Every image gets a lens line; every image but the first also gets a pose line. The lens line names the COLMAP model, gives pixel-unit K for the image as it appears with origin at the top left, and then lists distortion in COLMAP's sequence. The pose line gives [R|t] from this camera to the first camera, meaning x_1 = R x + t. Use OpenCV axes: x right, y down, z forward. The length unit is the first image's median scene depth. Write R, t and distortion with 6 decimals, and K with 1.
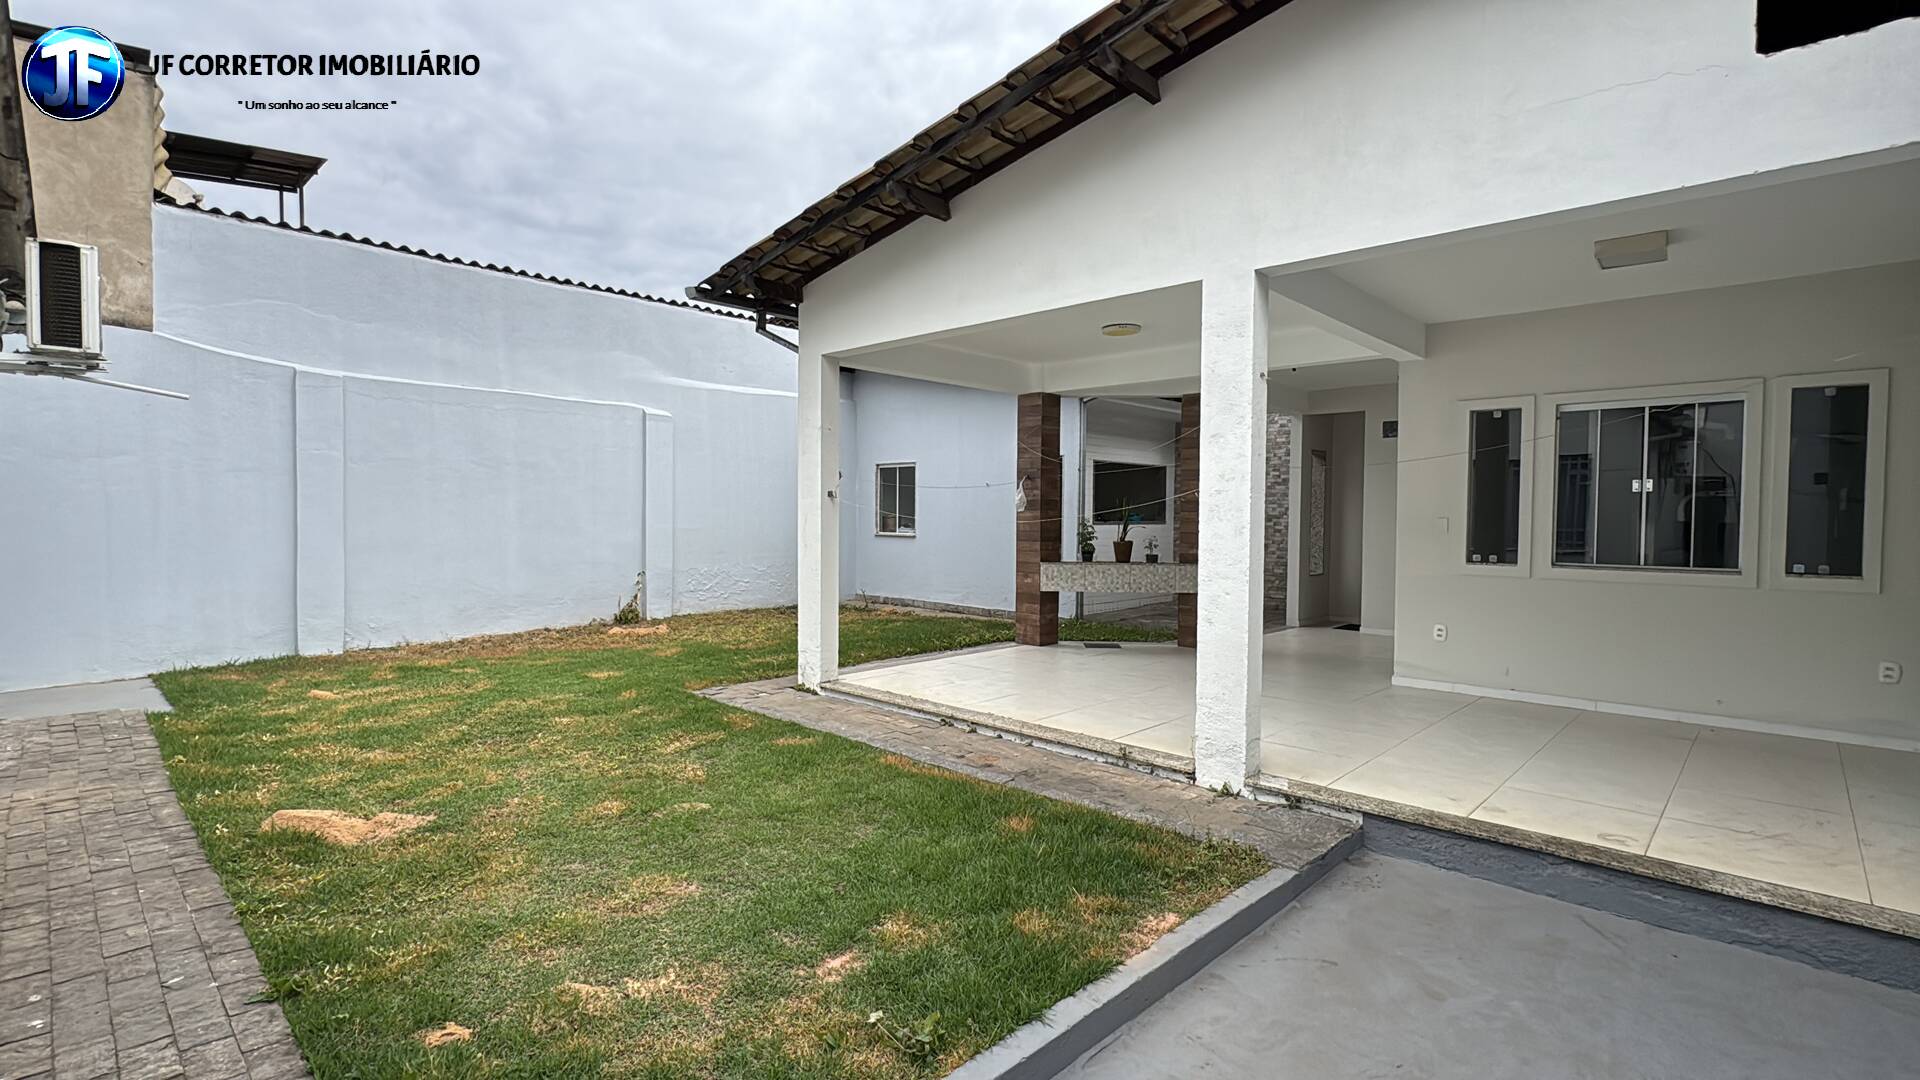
lens RADIAL K [[874.6, 0, 957.9], [0, 874.6, 542.7], [0, 0, 1]] dist [-0.002250, 0.000153]
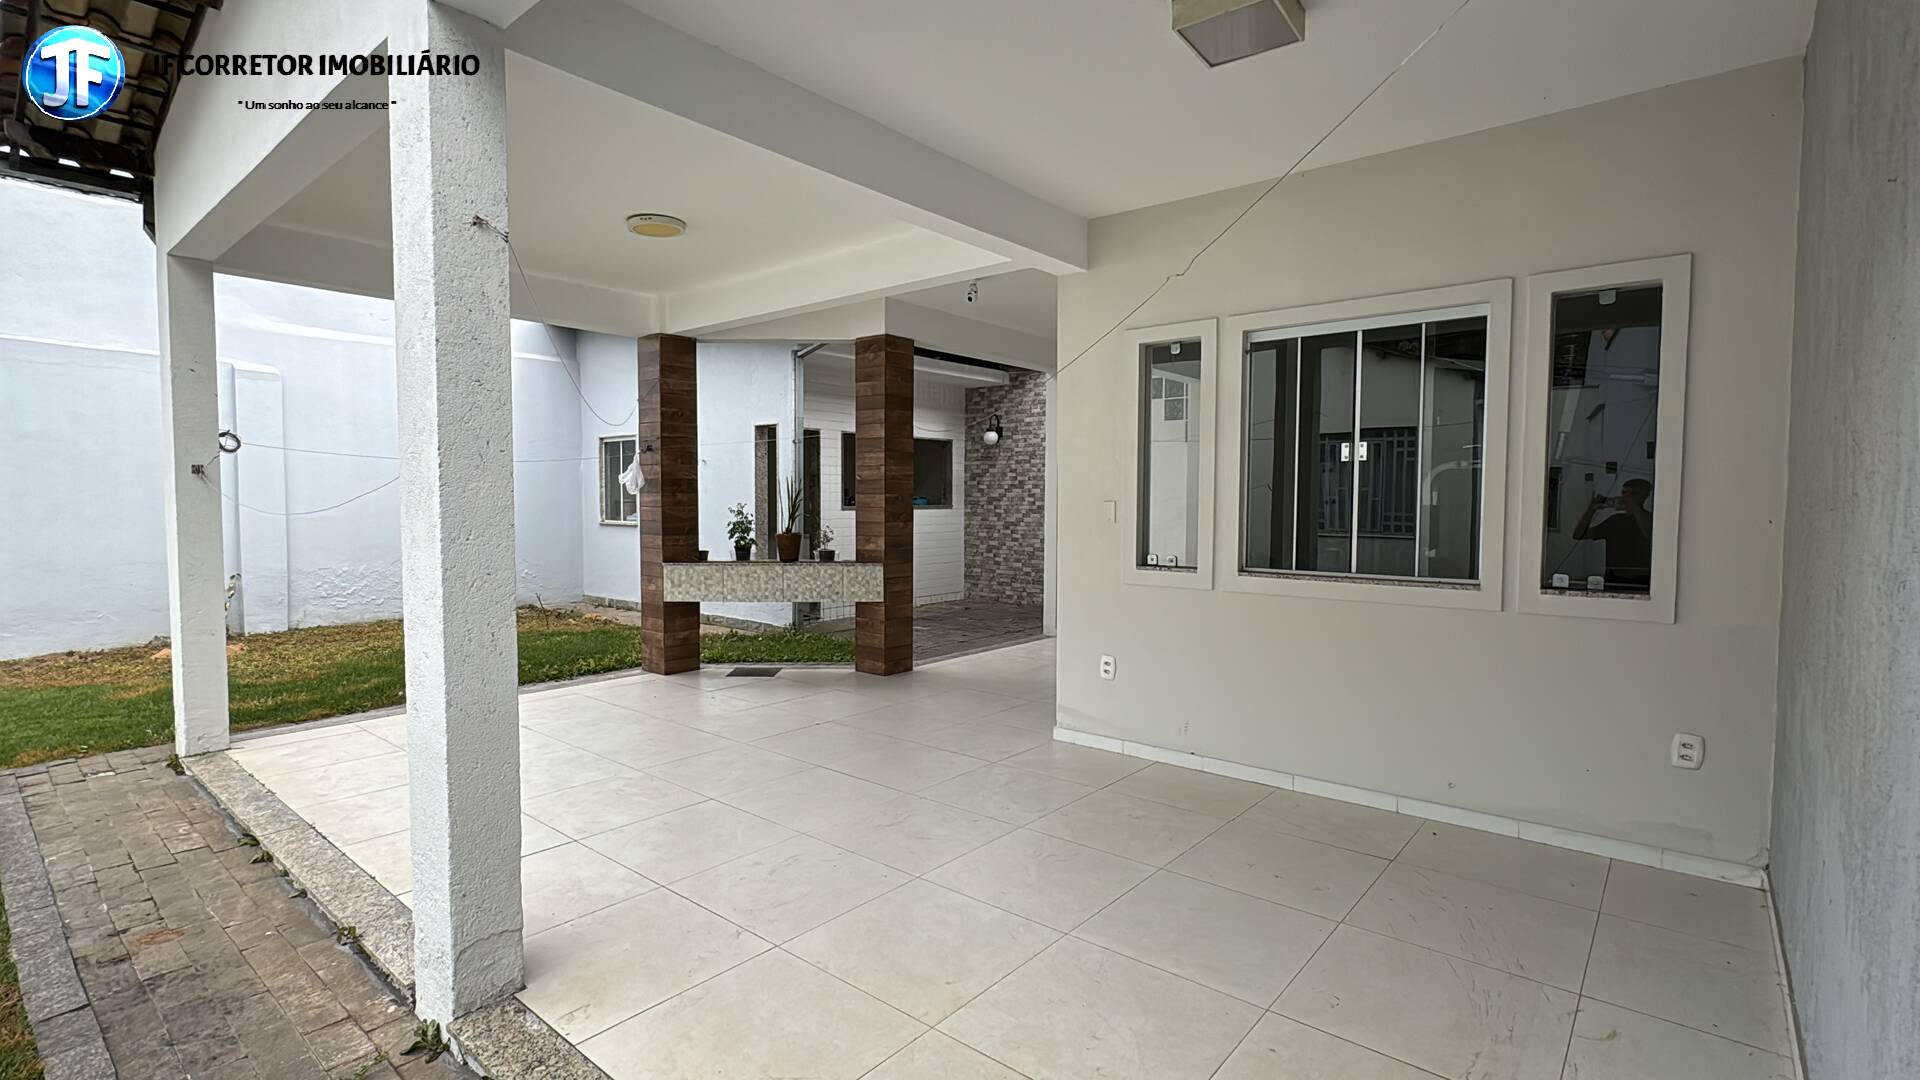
lens RADIAL K [[874.6, 0, 961.1], [0, 874.6, 542.2], [0, 0, 1]] dist [-0.002250, 0.000153]
pose [[0.997986, -0.007279, 0.063020, 0.393050], [0.006063, 0.999792, 0.019480, -0.010463], [-0.063148, -0.019059, 0.997822, 0.318241]]
